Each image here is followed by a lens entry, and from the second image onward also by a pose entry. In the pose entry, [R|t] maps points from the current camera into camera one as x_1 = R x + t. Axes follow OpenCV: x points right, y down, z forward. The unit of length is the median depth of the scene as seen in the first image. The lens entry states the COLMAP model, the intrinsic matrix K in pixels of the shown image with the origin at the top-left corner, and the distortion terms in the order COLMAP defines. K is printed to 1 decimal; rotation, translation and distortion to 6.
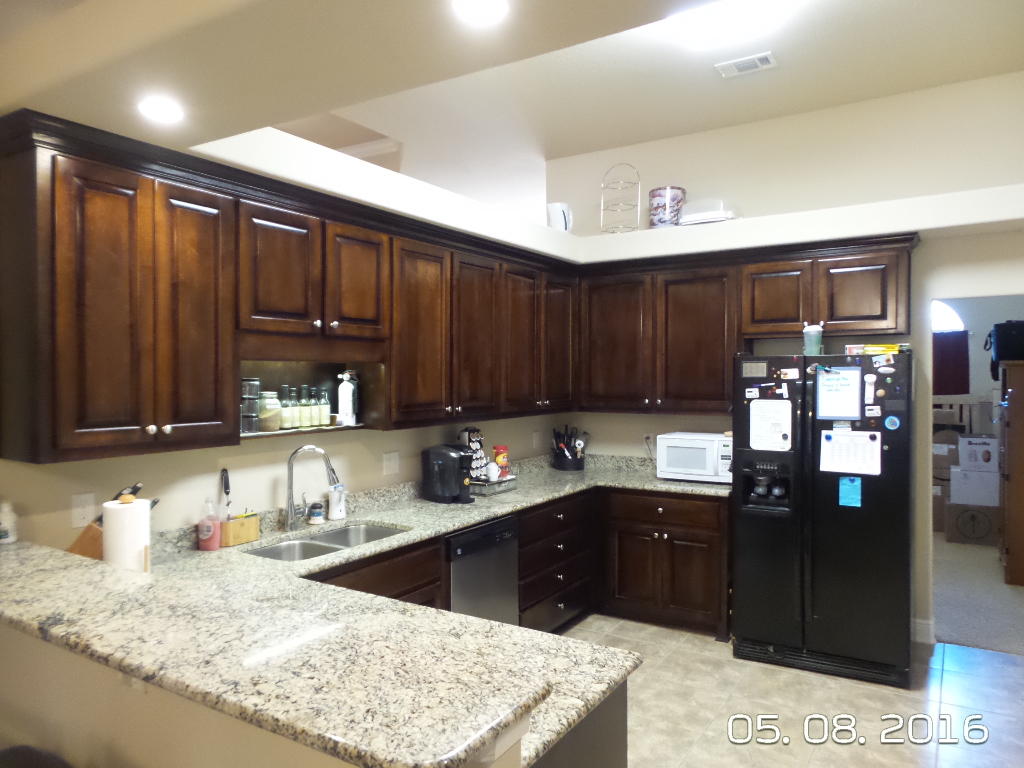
lens RADIAL K [[696.7, 0, 509.1], [0, 696.7, 385.5], [0, 0, 1]] dist [-0.015591, 0.010717]
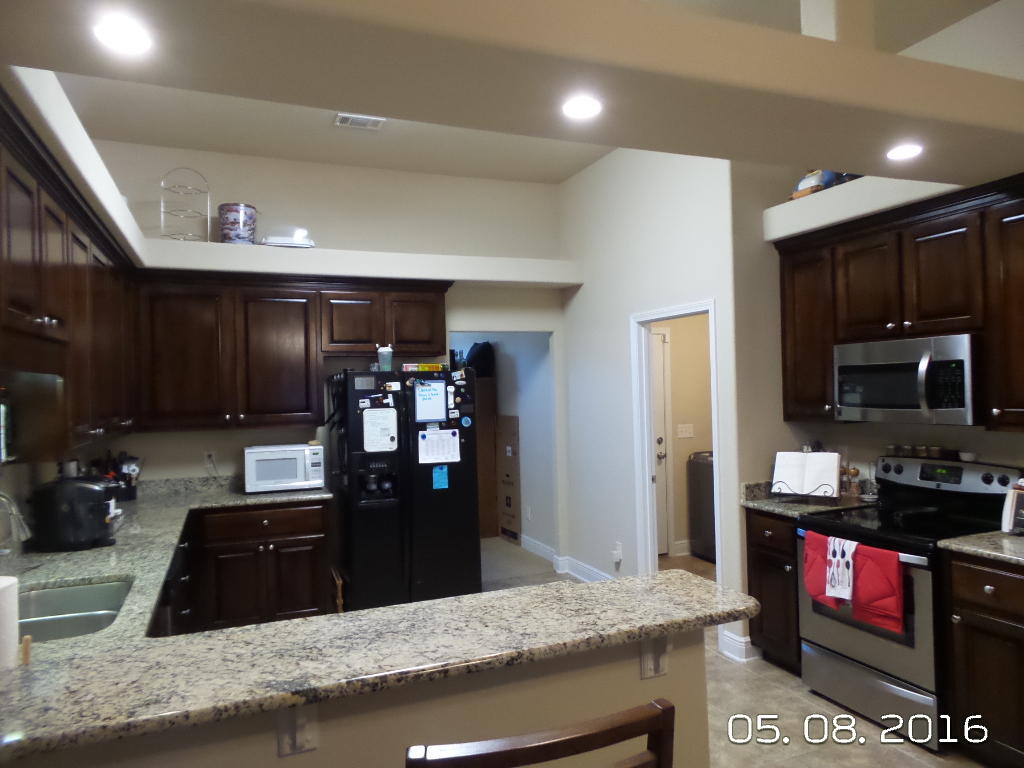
lens RADIAL K [[696.7, 0, 530.5], [0, 696.7, 376.7], [0, 0, 1]] dist [-0.015591, 0.010717]
pose [[0.563600, 0.005450, 0.826030, -0.487057], [0.028678, 0.999246, -0.026161, 0.005048], [-0.825550, 0.038433, 0.563019, 0.124896]]
